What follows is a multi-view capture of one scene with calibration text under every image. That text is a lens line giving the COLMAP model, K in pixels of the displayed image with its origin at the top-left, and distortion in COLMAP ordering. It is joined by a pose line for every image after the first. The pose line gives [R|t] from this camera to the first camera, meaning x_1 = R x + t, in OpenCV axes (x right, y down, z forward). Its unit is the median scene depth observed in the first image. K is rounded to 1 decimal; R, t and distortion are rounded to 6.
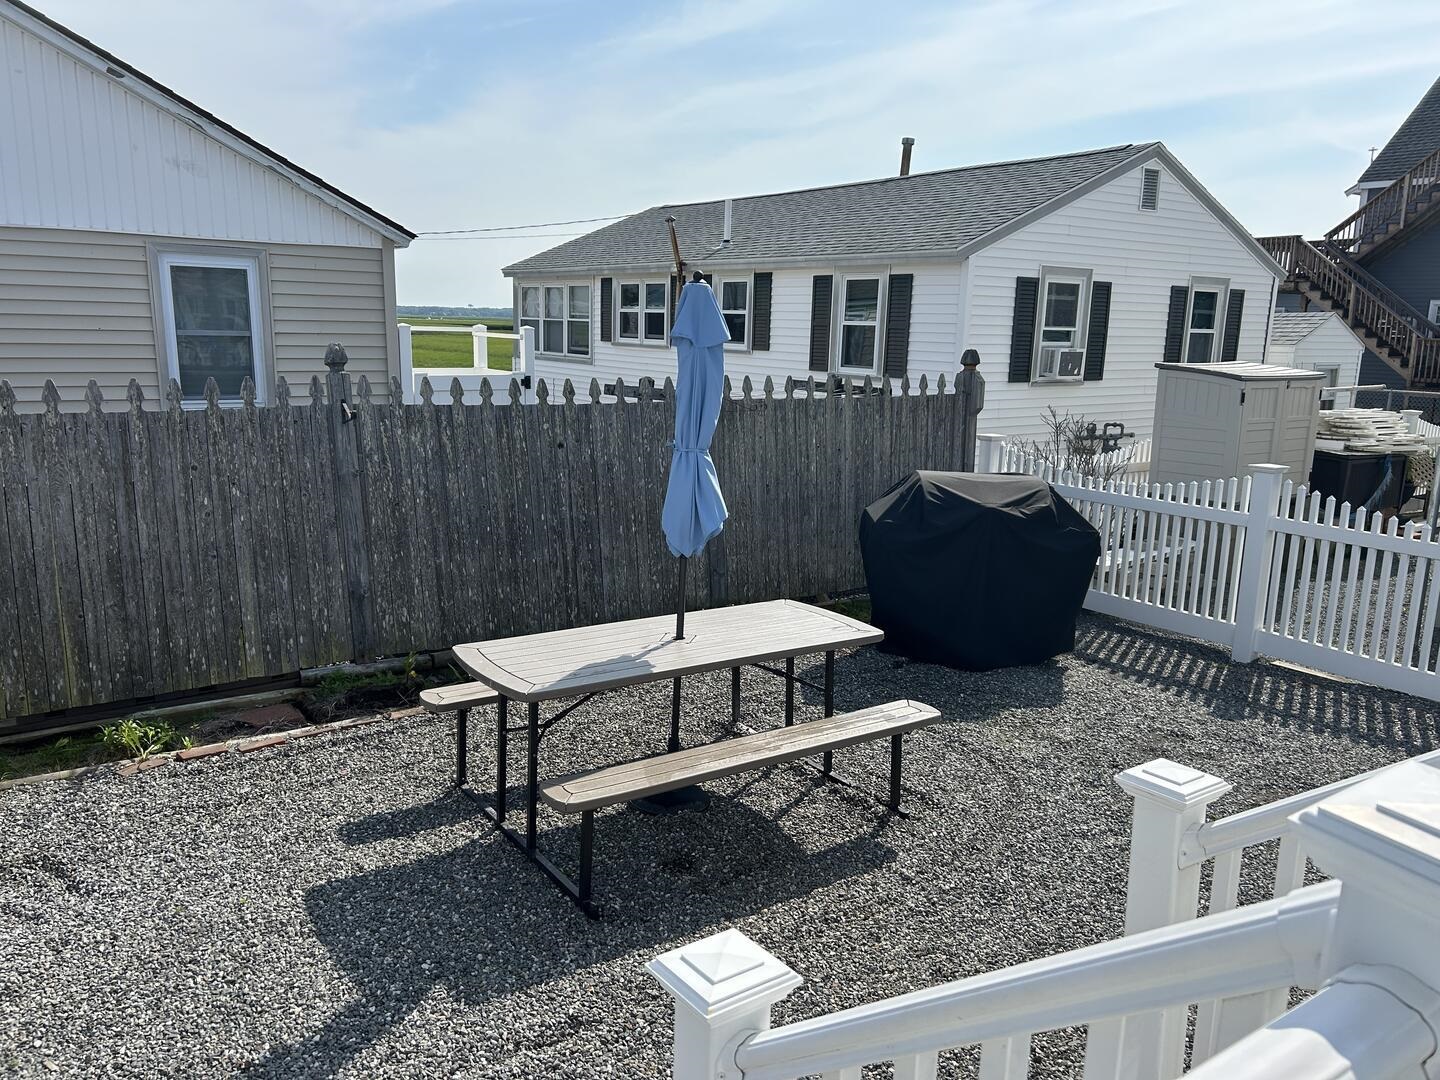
lens RADIAL K [[1115.2, 0, 722.3], [0, 1115.2, 556.7], [0, 0, 1]] dist [0.080229, -0.075204]
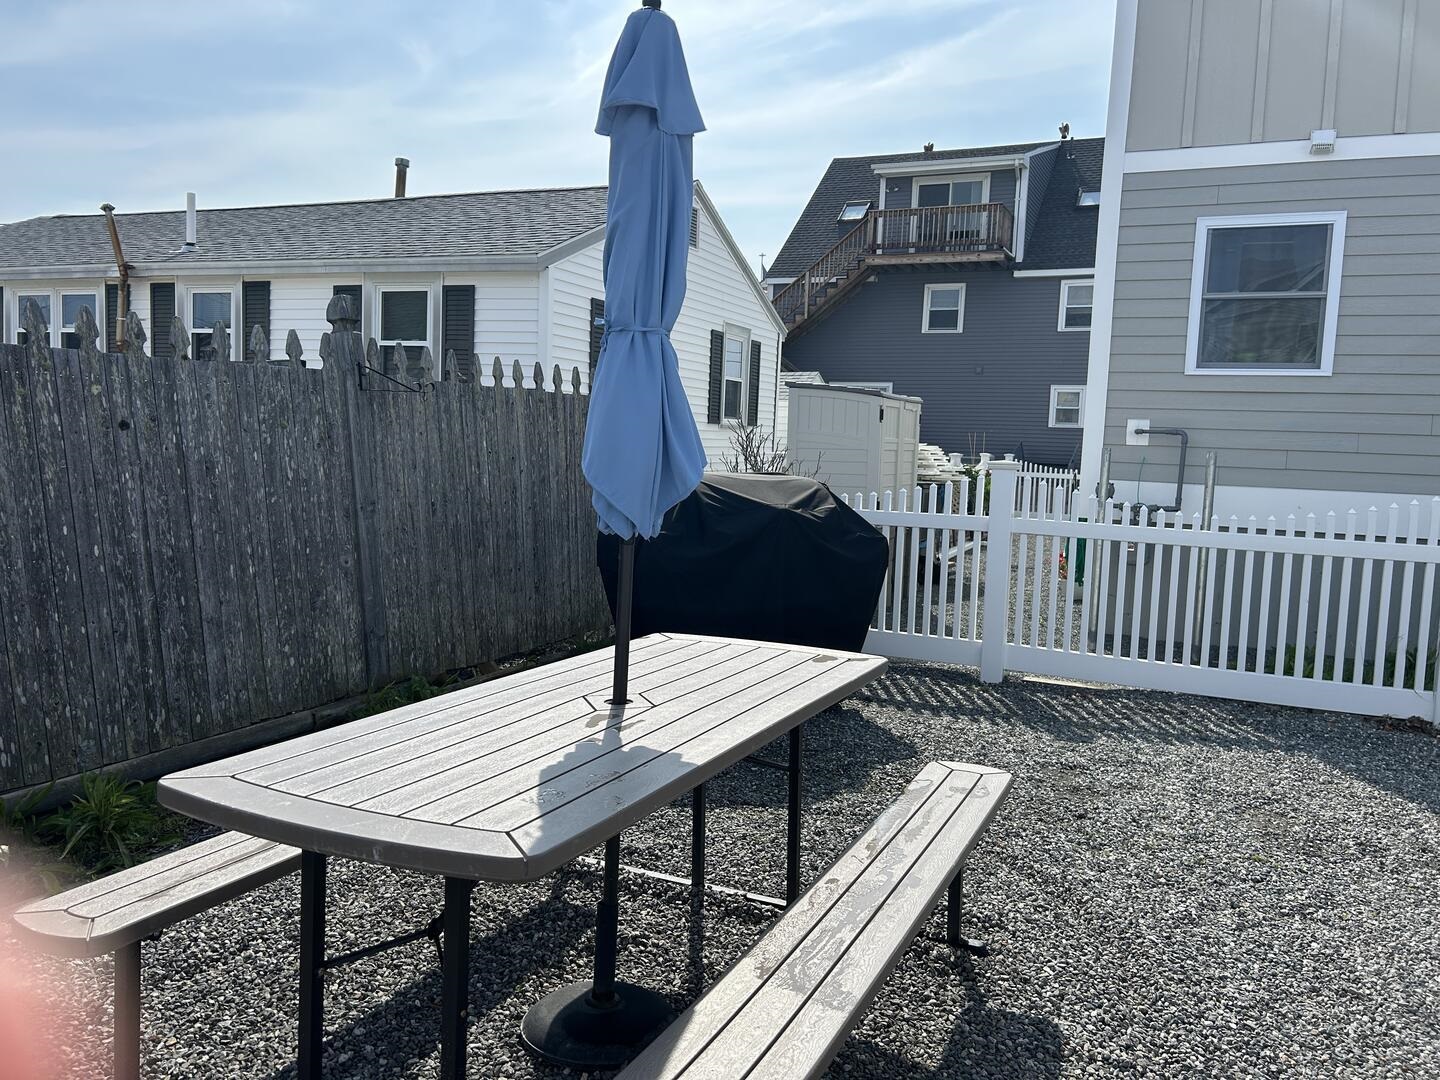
lens RADIAL K [[1098.0, 0, 720.0], [0, 1098.0, 540.0], [0, 0, 1]] dist [0.058439, -0.071180]
pose [[0.856050, -0.038869, 0.515430, -0.173006], [0.090852, 0.992959, -0.076012, 0.028301], [-0.508846, 0.111898, 0.853554, 0.357534]]
